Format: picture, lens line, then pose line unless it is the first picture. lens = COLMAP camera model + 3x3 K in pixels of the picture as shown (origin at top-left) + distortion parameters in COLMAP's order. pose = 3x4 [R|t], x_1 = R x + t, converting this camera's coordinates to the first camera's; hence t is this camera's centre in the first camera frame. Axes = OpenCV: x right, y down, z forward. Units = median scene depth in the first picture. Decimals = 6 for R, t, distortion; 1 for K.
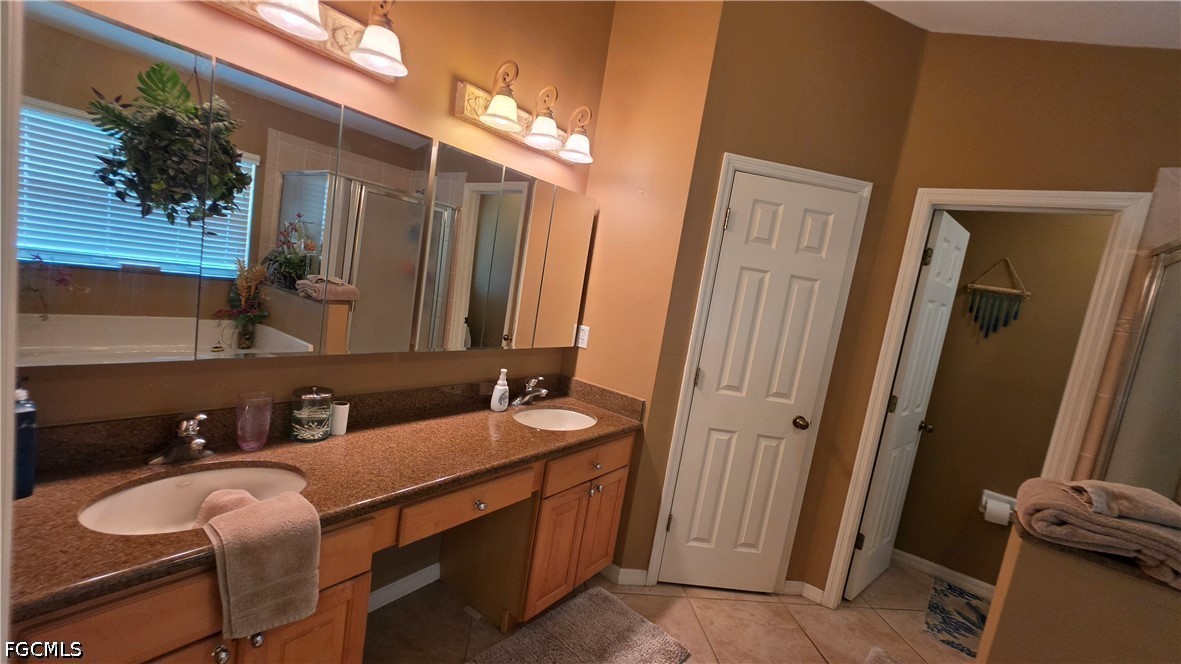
lens RADIAL K [[471.7, 0, 597.2], [0, 471.7, 334.0], [0, 0, 1]] dist [-0.002247, -0.000036]
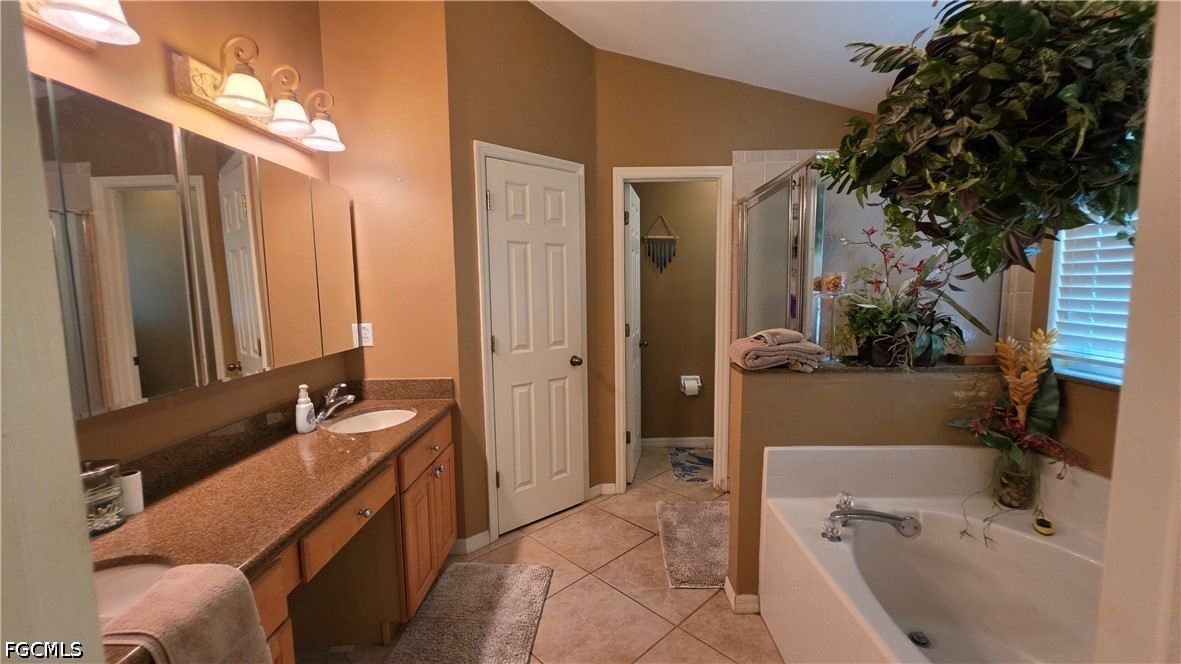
lens RADIAL K [[471.7, 0, 593.4], [0, 471.7, 332.2], [0, 0, 1]] dist [-0.002247, -0.000036]
pose [[0.793681, -0.225954, 0.564815, -0.224379], [0.208608, 0.973255, 0.096213, 0.005668], [-0.571448, 0.041462, 0.819590, -0.047526]]
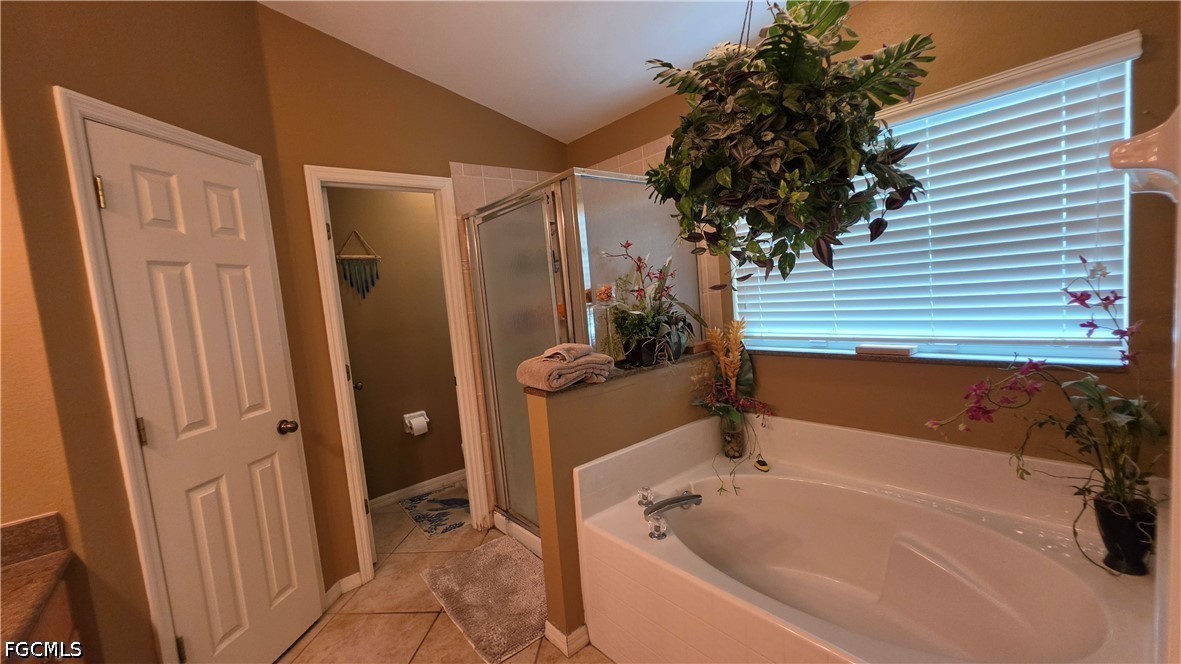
lens RADIAL K [[471.7, 0, 588.3], [0, 471.7, 333.0], [0, 0, 1]] dist [-0.002247, -0.000036]
pose [[0.217044, -0.264224, 0.939722, -0.241228], [0.236571, 0.948210, 0.211970, -0.033794], [-0.947062, 0.176304, 0.268311, 0.202482]]
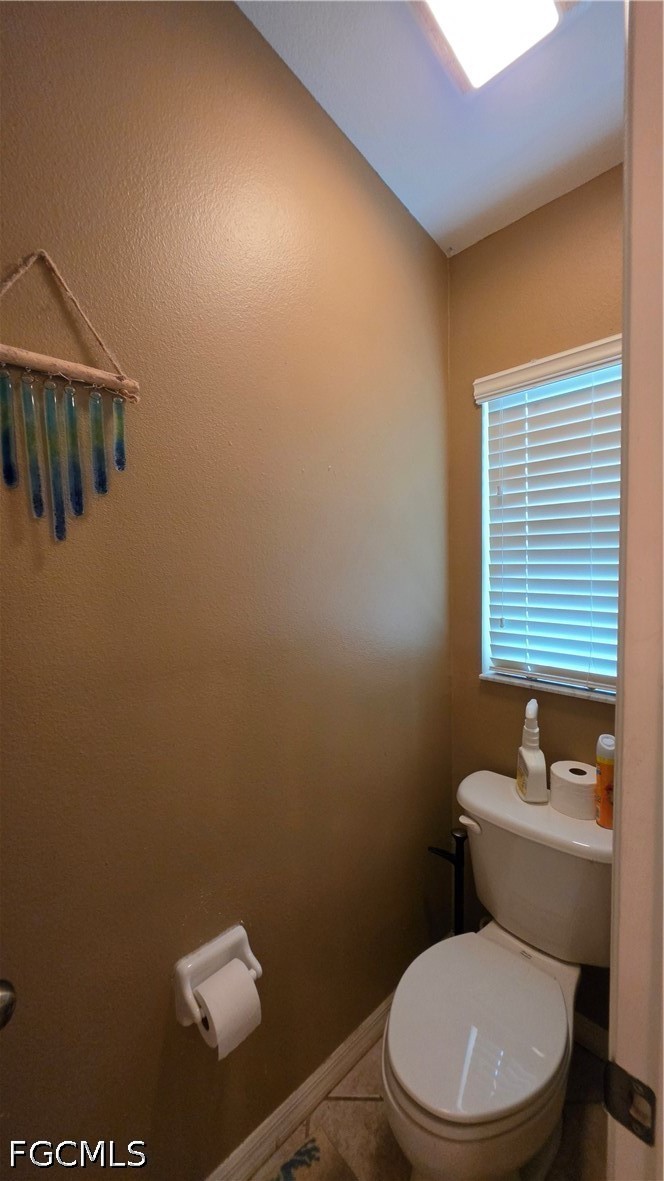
lens RADIAL K [[471.7, 0, 328.1], [0, 471.7, 586.3], [0, 0, 1]] dist [-0.002247, -0.000036]
pose [[0.175290, -0.228026, 0.957746, 0.716700], [0.170065, 0.965198, 0.198675, 0.008404], [-0.969717, 0.128053, 0.207968, 0.985394]]
